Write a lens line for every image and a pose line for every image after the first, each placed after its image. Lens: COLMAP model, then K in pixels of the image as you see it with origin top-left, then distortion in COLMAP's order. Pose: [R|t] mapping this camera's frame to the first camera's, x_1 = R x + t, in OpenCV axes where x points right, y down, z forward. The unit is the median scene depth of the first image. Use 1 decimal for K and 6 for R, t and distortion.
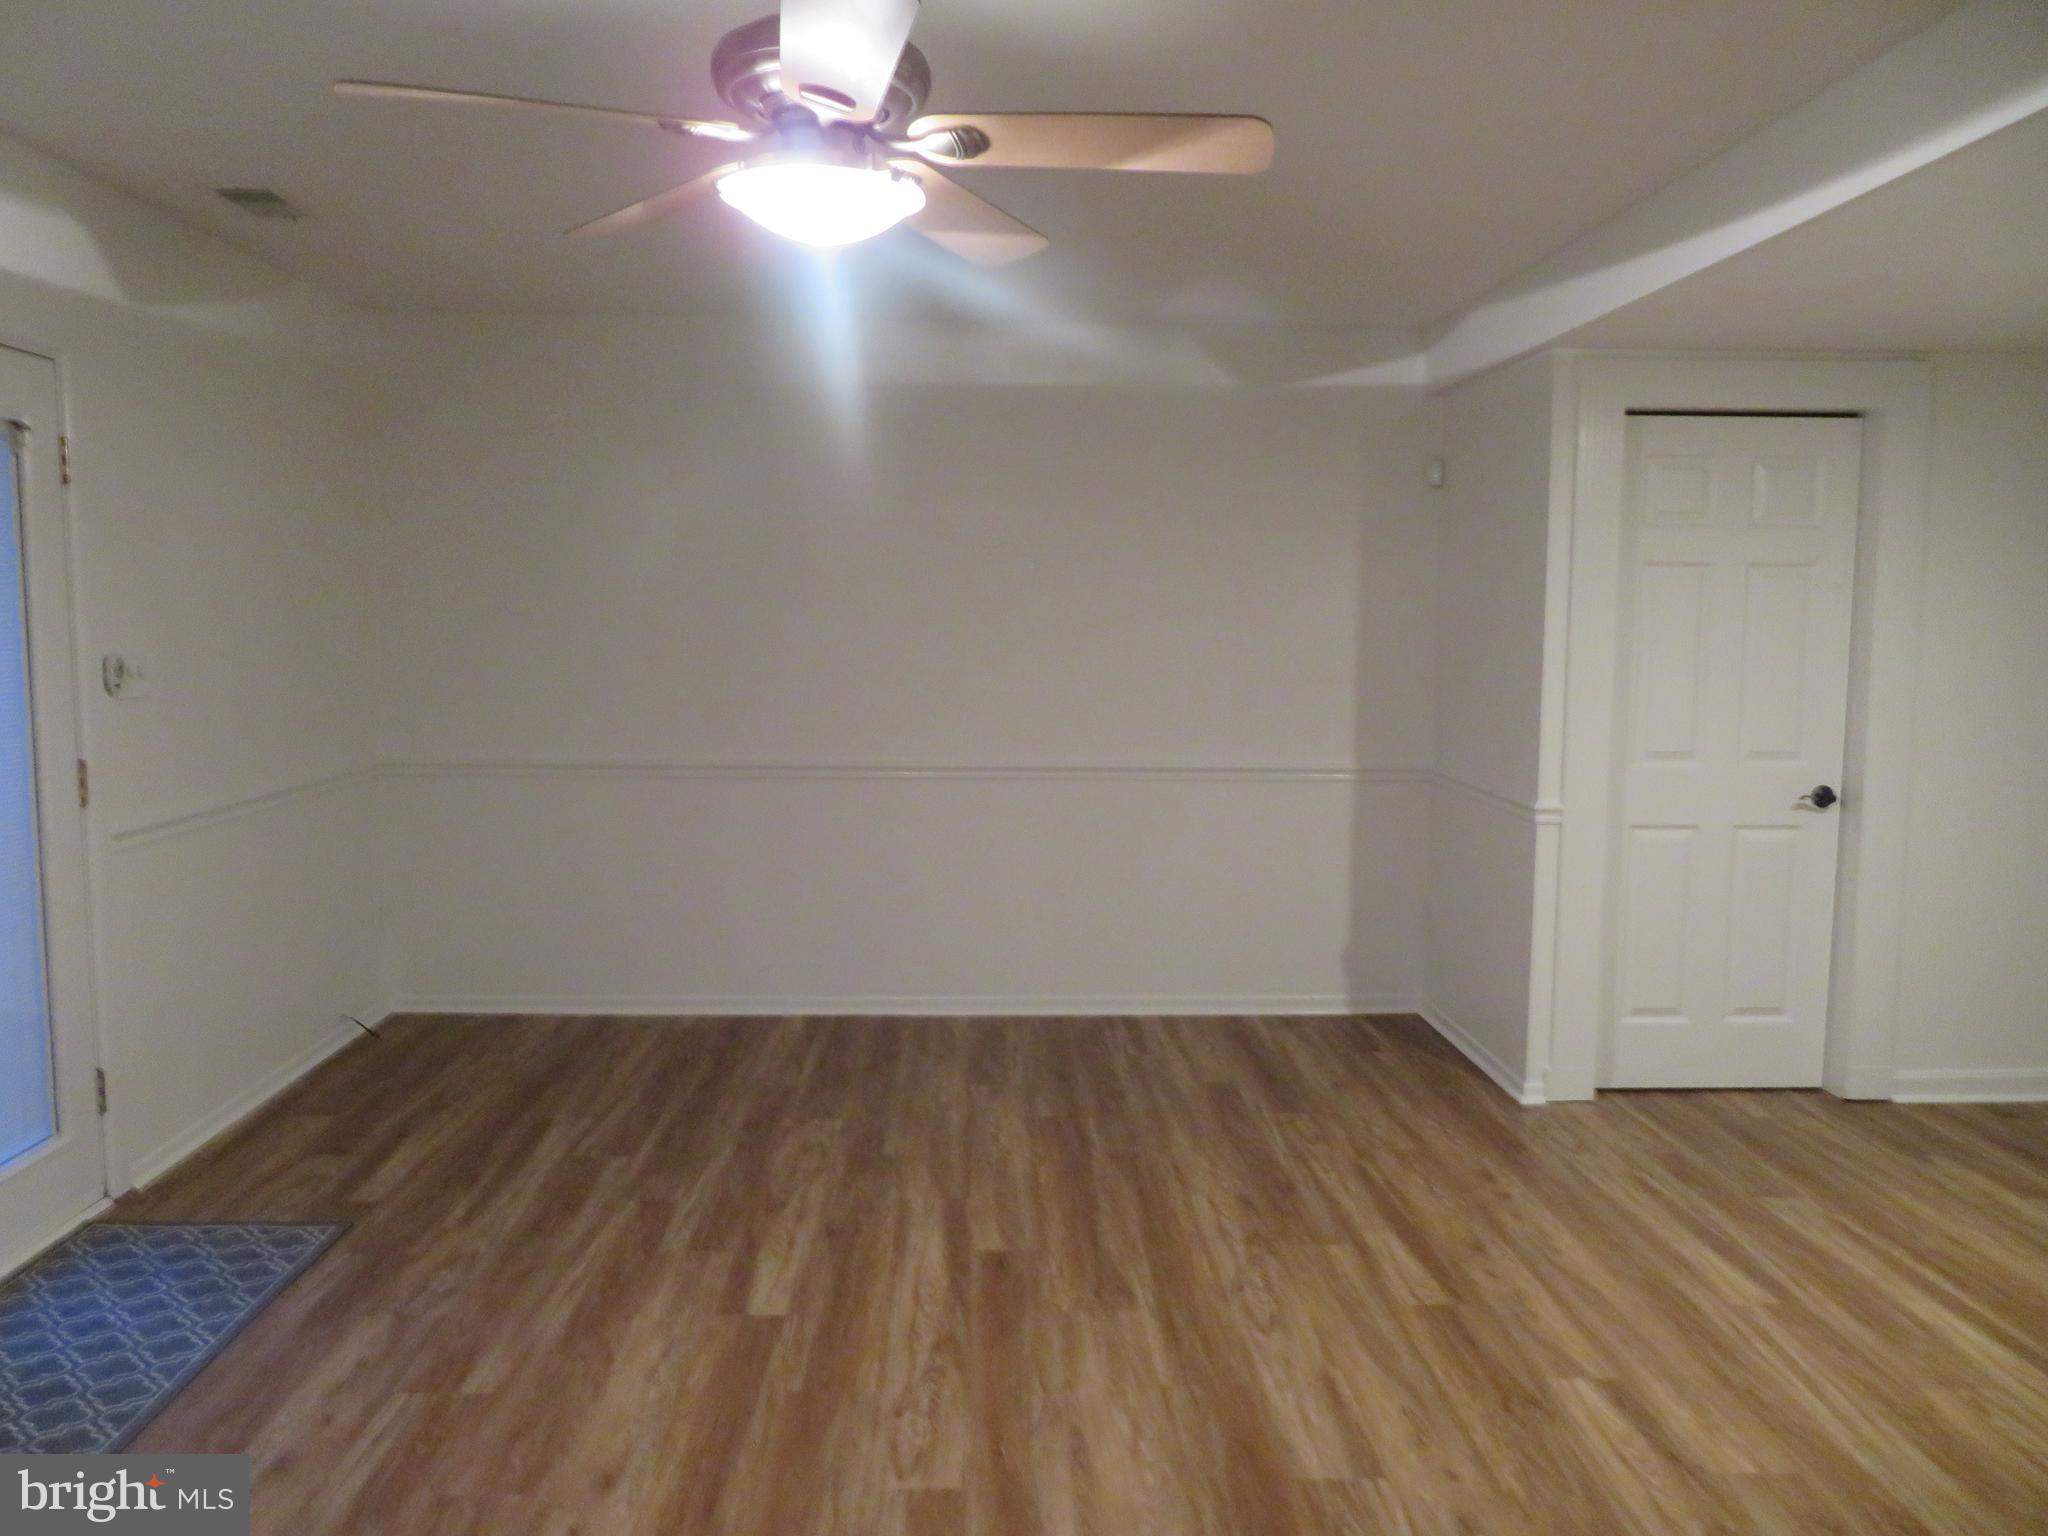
lens RADIAL K [[1465.1, 0, 1015.1], [0, 1465.1, 776.2], [0, 0, 1]] dist [0.005917, -0.003614]
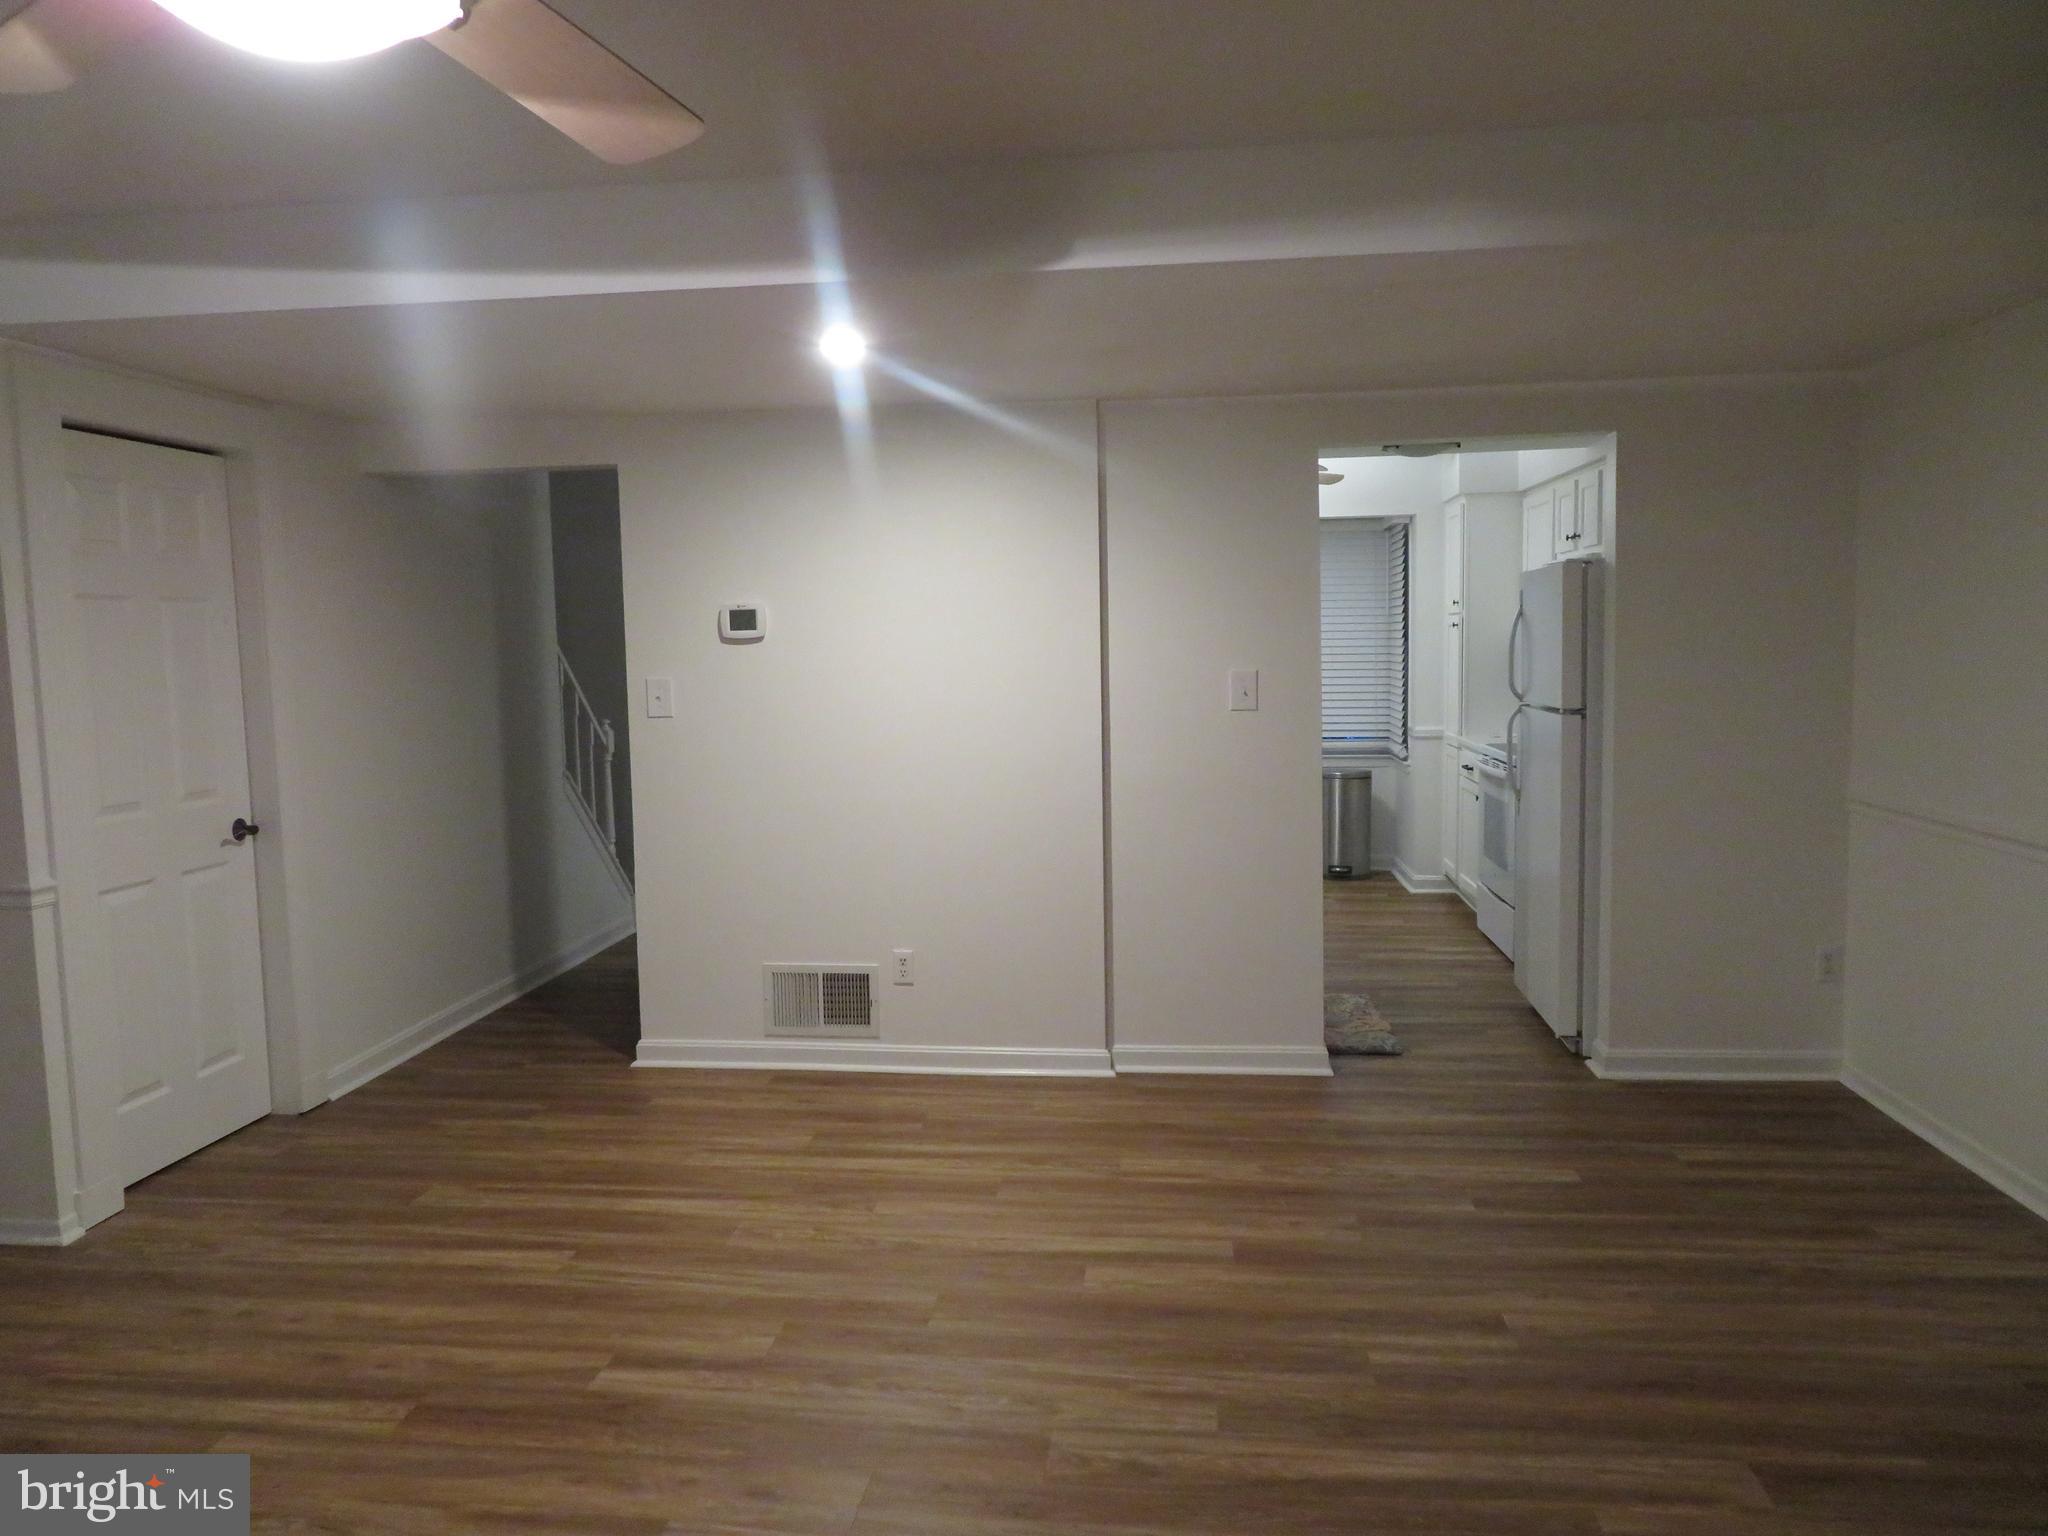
lens RADIAL K [[1465.1, 0, 1015.1], [0, 1465.1, 776.2], [0, 0, 1]] dist [0.005917, -0.003614]
pose [[0.162556, -0.104829, 0.981115, -0.485828], [0.129629, 0.987991, 0.084086, -0.052742], [-0.978147, 0.113512, 0.174193, 0.422732]]
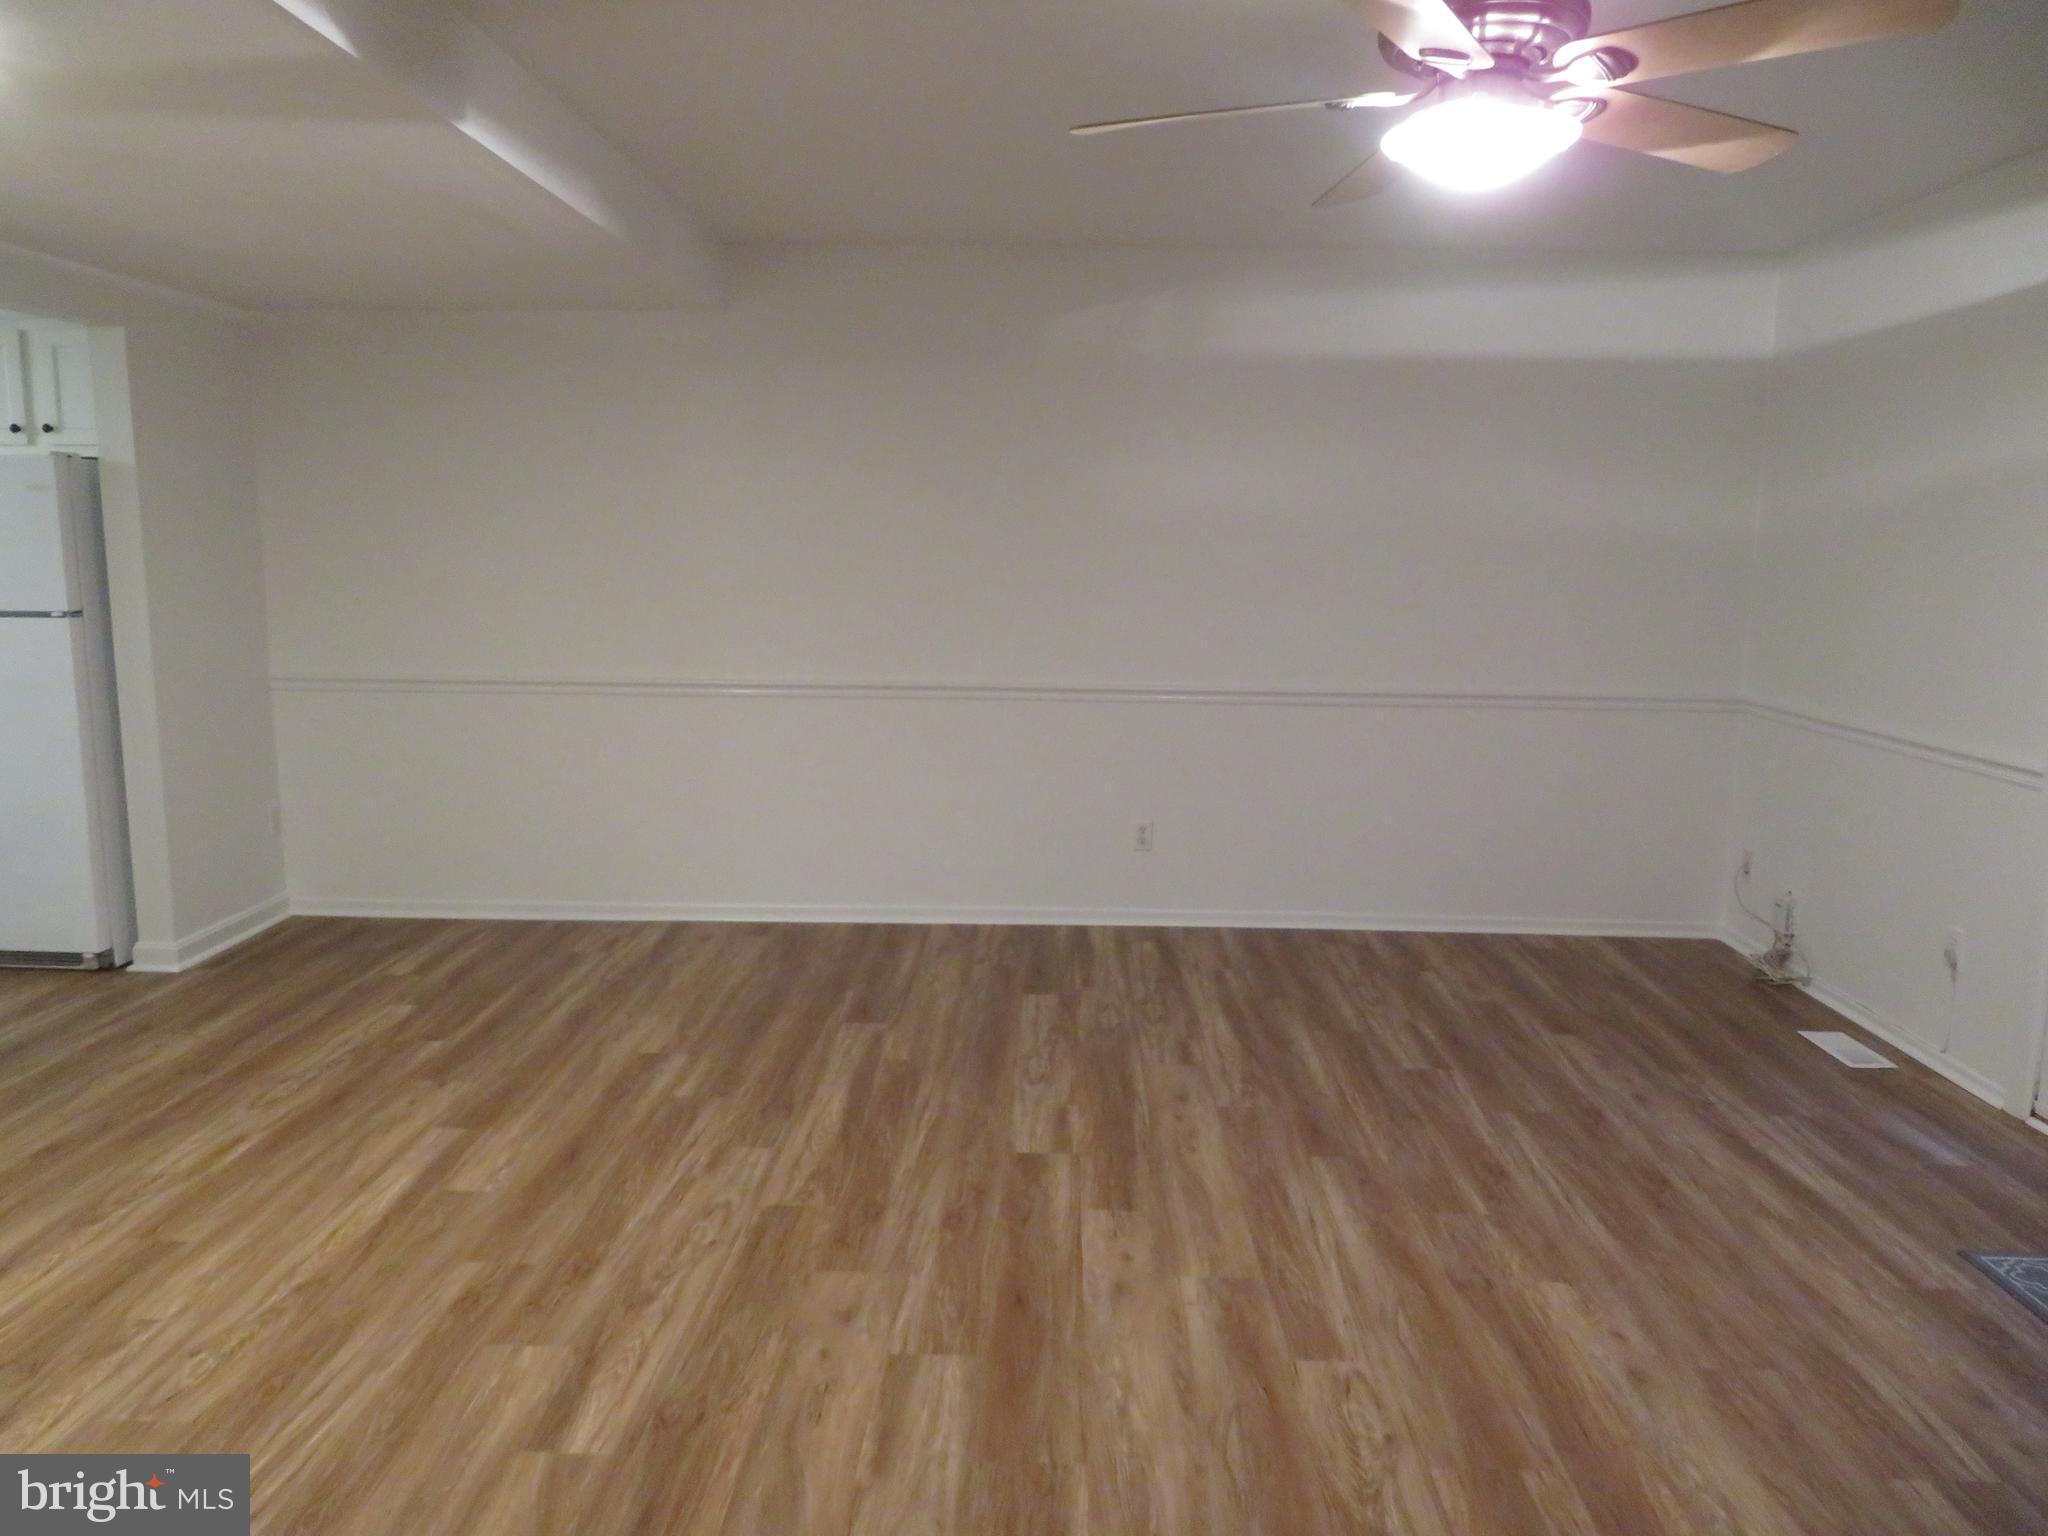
lens RADIAL K [[1465.1, 0, 1015.1], [0, 1465.1, 776.2], [0, 0, 1]] dist [0.005917, -0.003614]
pose [[-0.997454, -0.037281, 0.060798, 0.090066], [-0.020343, 0.965800, 0.258488, -0.149490], [-0.068356, 0.256592, -0.964099, 1.477718]]
